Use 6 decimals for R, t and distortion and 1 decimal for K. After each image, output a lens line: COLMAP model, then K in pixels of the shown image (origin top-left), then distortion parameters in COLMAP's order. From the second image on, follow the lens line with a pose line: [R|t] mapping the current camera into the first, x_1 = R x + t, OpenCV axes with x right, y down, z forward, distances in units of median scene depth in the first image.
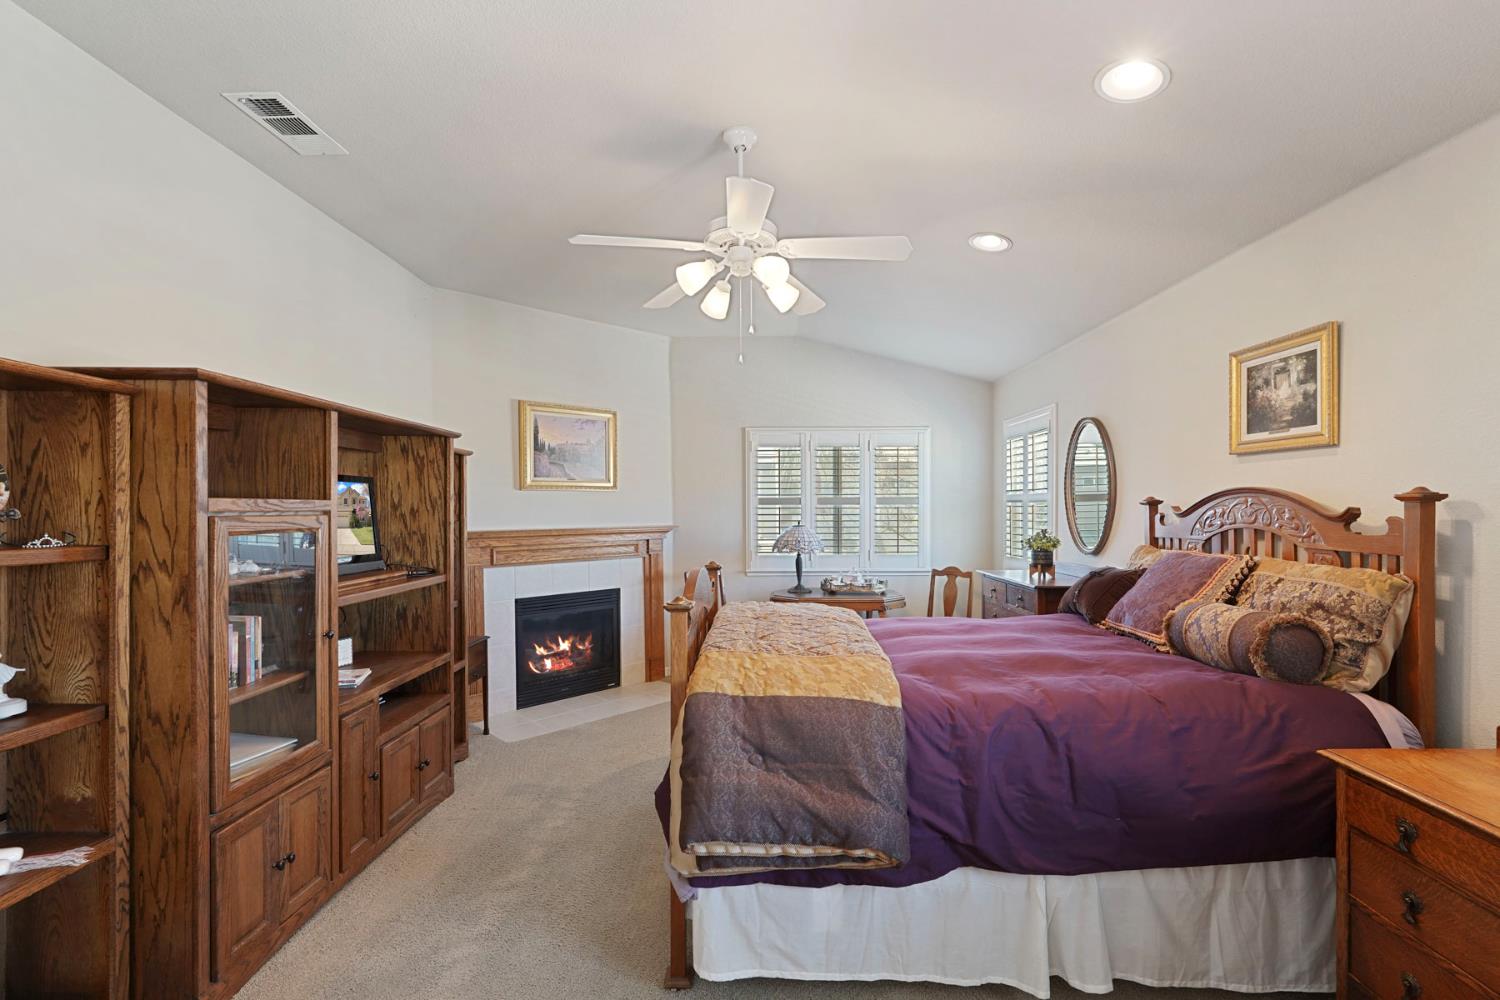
lens RADIAL K [[680.2, 0, 750.0], [0, 680.2, 500.0], [0, 0, 1]] dist [-0.003757, 0.008222]
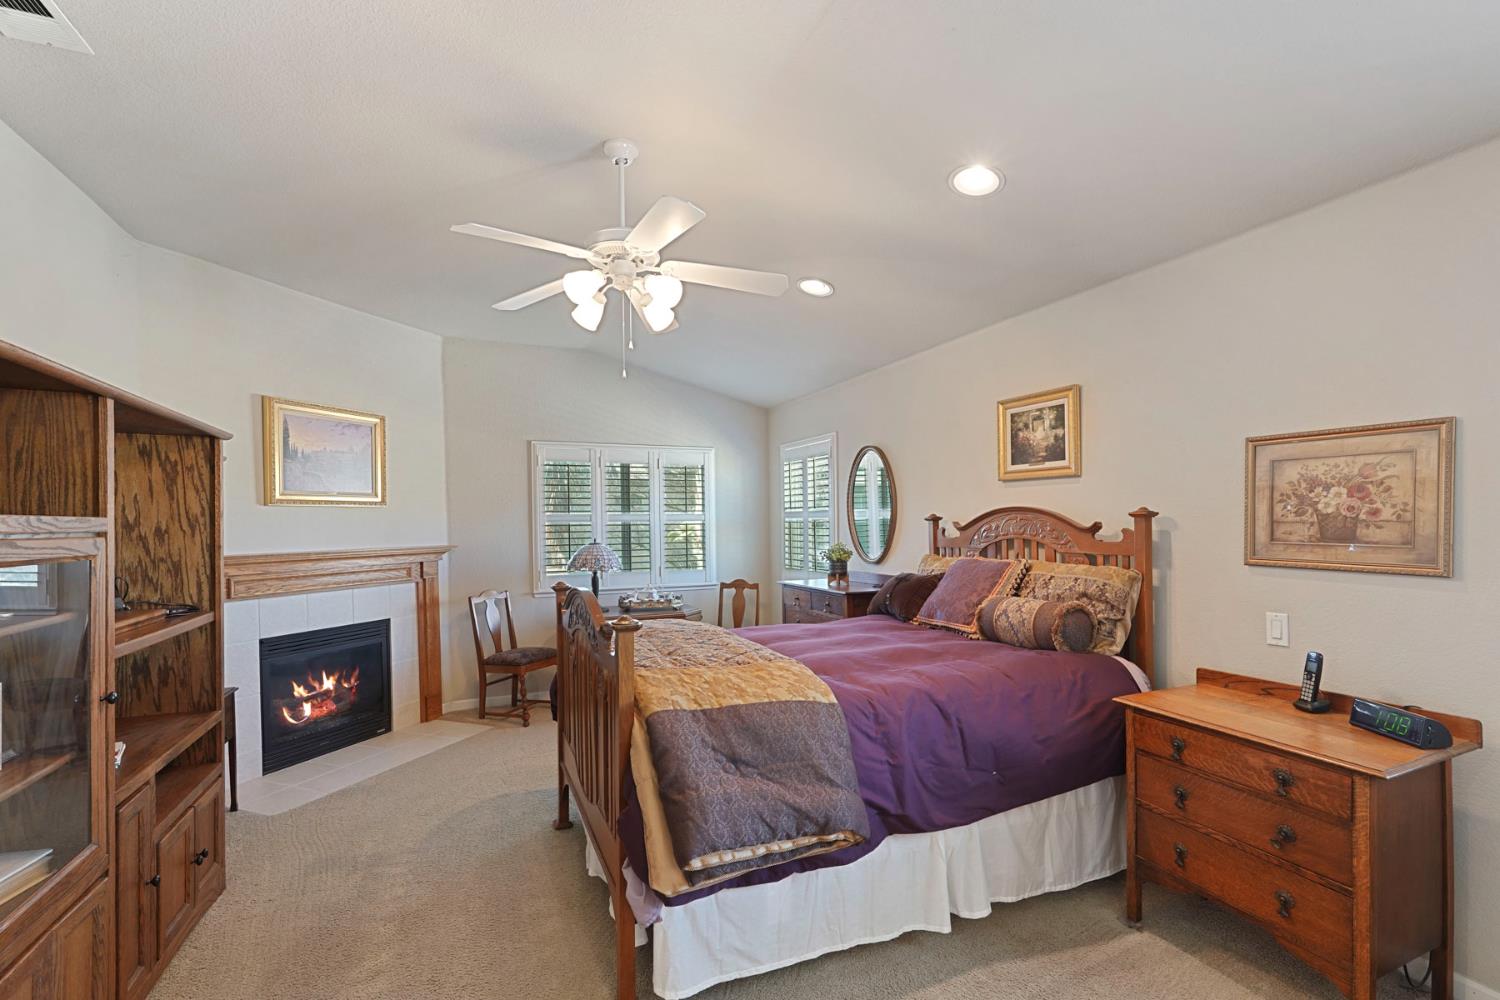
lens RADIAL K [[684.2, 0, 749.0], [0, 684.2, 507.8], [0, 0, 1]] dist [-0.002849, 0.007437]
pose [[0.913576, 0.004304, 0.406644, -0.270147], [0.001238, 0.999910, -0.013366, 0.000355], [-0.406665, 0.012715, 0.913489, 0.023707]]
